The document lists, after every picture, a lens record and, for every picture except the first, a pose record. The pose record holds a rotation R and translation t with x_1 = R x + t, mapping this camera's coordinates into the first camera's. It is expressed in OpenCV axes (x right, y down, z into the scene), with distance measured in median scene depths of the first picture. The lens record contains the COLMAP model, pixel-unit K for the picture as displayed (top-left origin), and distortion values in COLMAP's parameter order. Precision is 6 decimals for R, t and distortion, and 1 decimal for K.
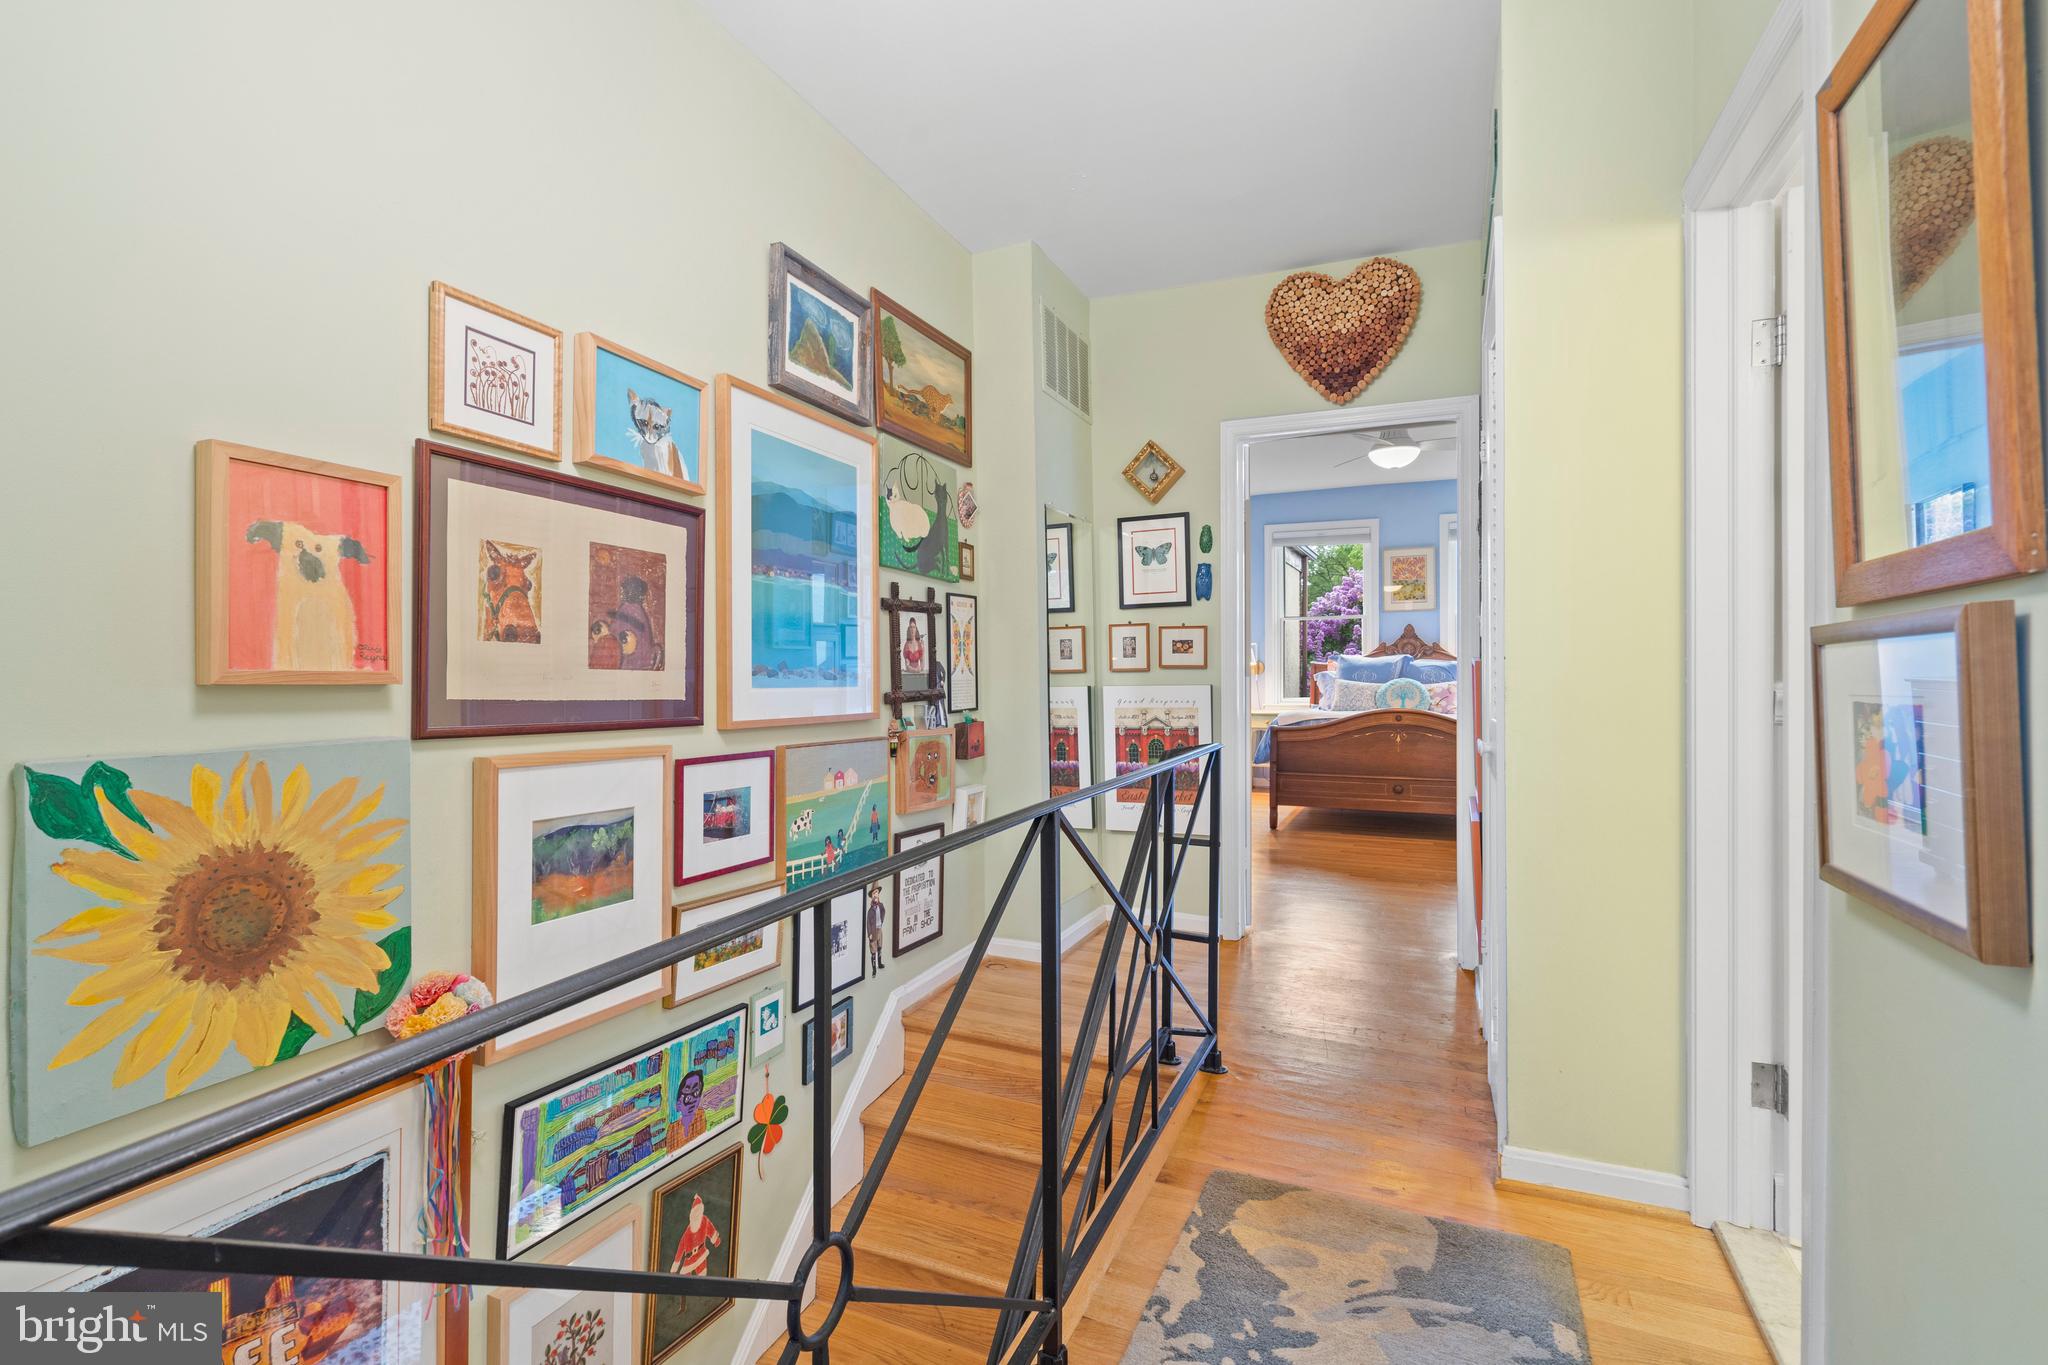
lens RADIAL K [[944.9, 0, 1018.3], [0, 944.9, 683.5], [0, 0, 1]] dist [-0.001378, -0.000224]
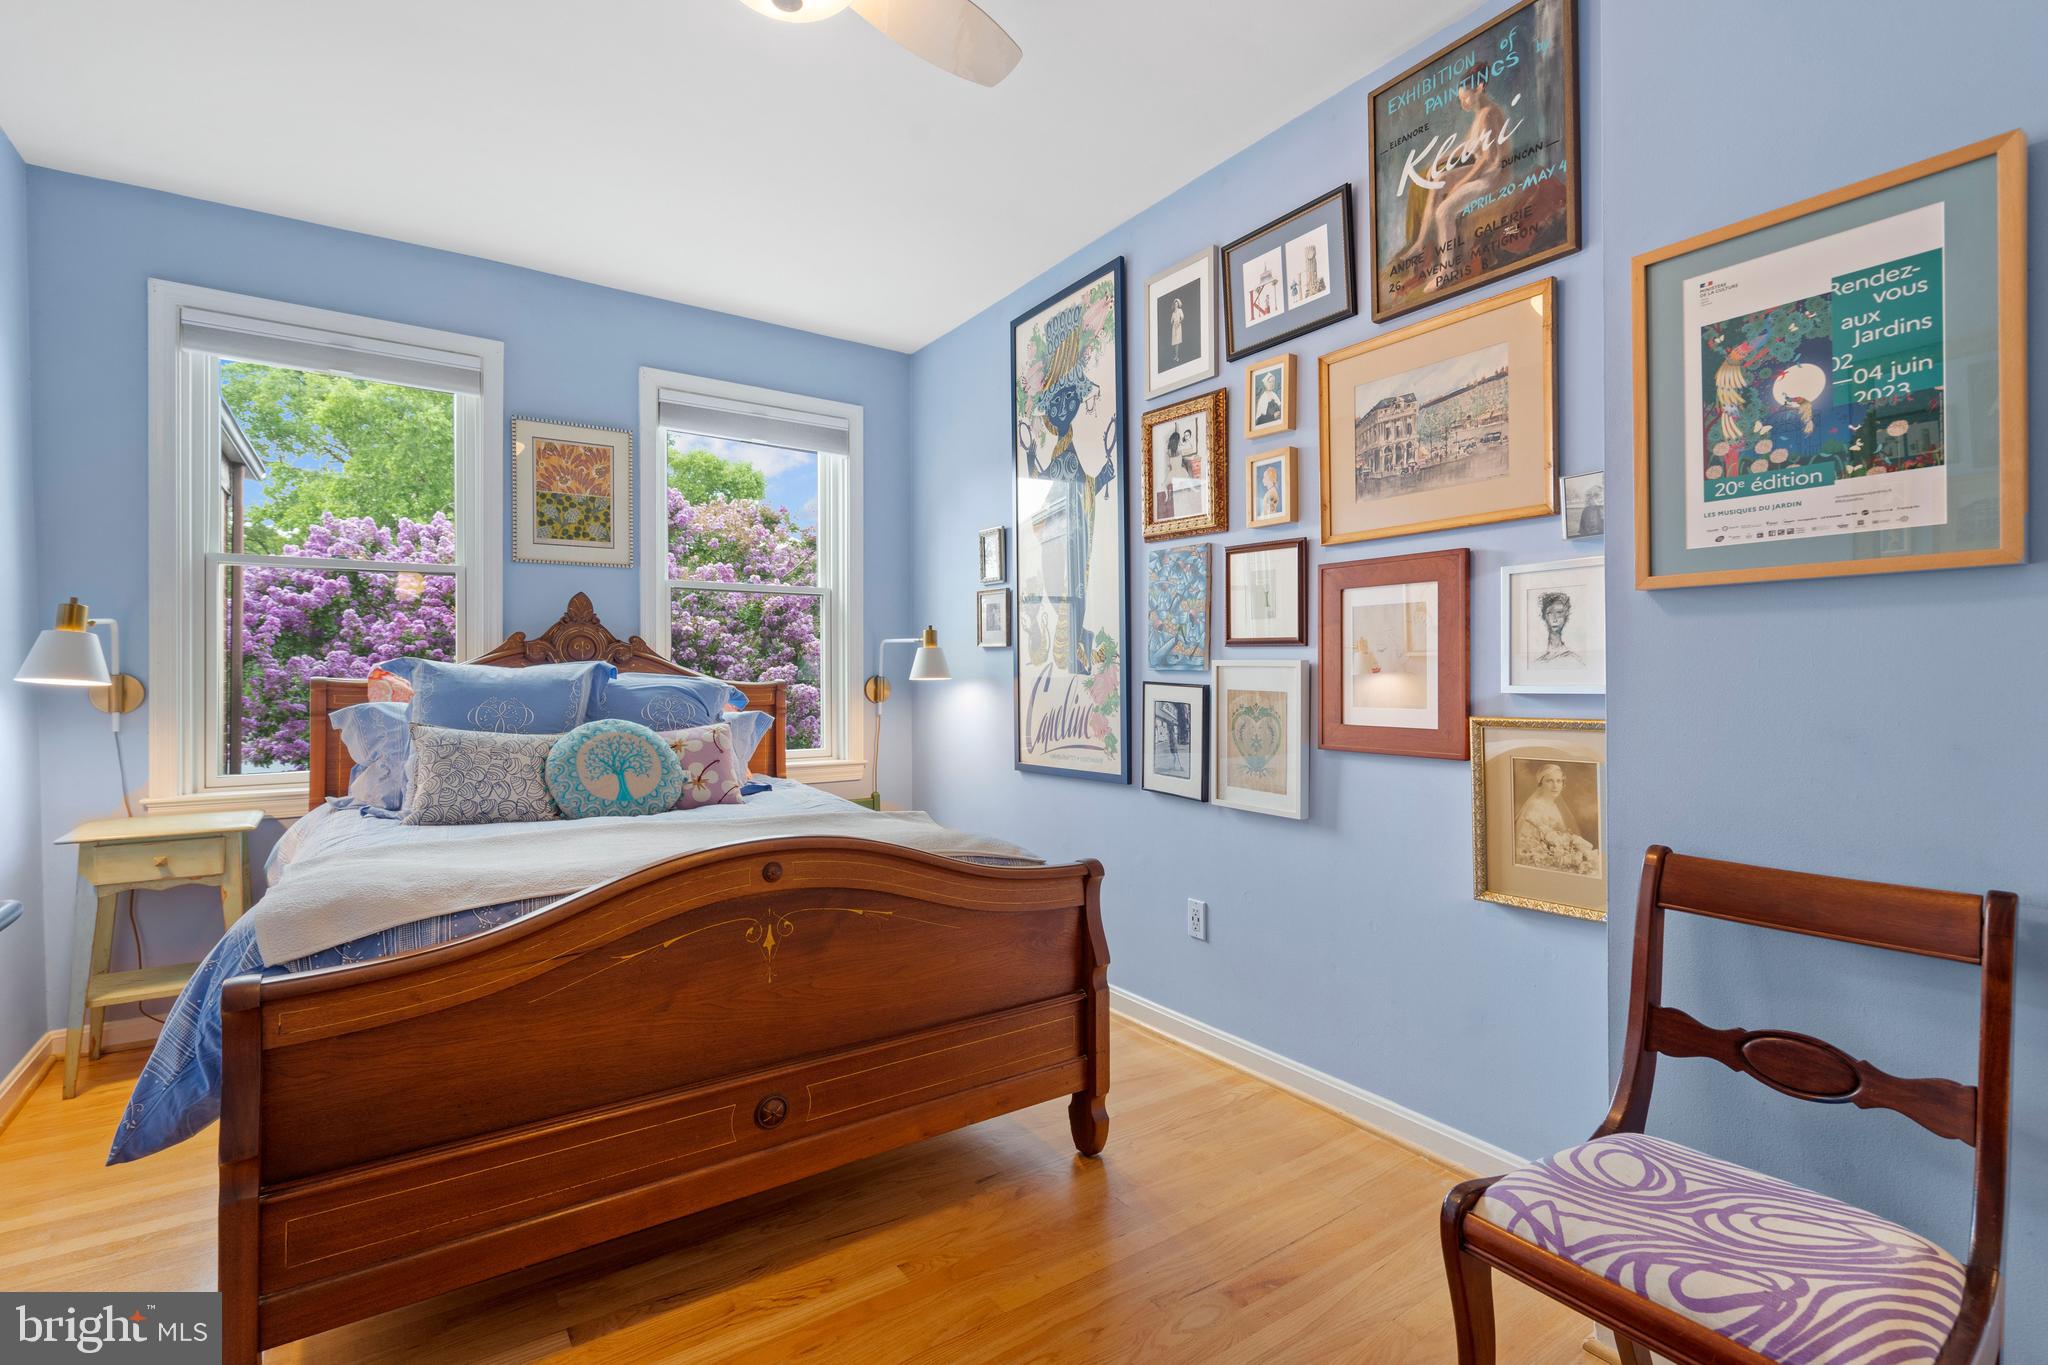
lens RADIAL K [[938.6, 0, 1026.5], [0, 938.6, 675.6], [0, 0, 1]] dist [-0.000815, -0.000316]
pose [[0.518562, 0.004496, 0.855028, 0.146084], [0.013638, 0.999815, -0.013529, -0.015261], [-0.854931, 0.018677, 0.518405, 0.594261]]
